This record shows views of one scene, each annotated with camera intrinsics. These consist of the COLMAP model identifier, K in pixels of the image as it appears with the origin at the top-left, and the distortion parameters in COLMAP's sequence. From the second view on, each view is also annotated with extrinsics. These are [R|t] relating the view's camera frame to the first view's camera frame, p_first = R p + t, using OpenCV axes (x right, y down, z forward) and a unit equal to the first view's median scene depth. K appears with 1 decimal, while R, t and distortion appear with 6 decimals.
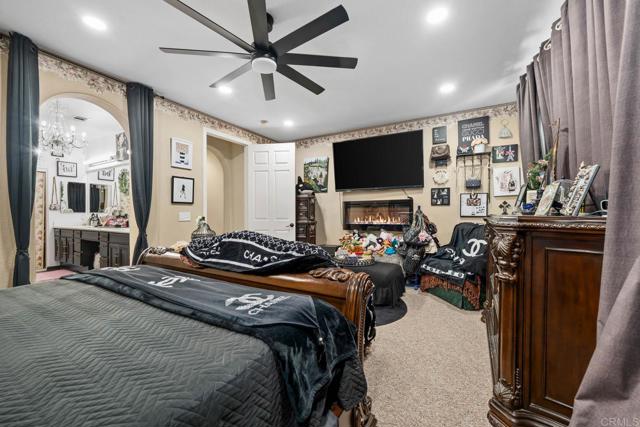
lens RADIAL K [[254.5, 0, 320.0], [0, 254.5, 213.5], [0, 0, 1]] dist [0.000551, -0.000018]
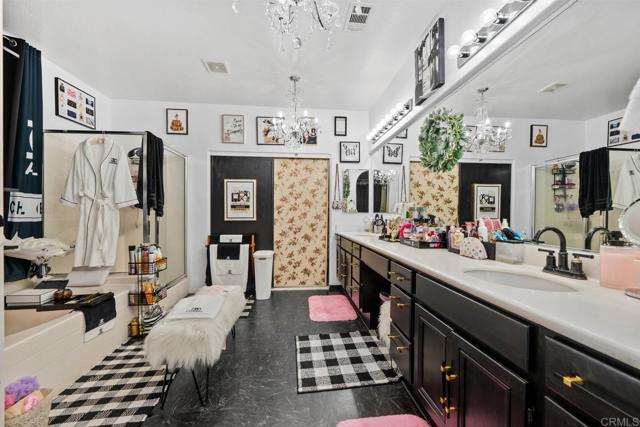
lens RADIAL K [[254.5, 0, 320.0], [0, 254.5, 213.5], [0, 0, 1]] dist [0.000551, -0.000018]
pose [[0.587837, 0.002234, -0.808976, -0.478799], [-0.007900, 0.999964, -0.002979, 0.001725], [0.808941, 0.008142, 0.587834, 0.530985]]
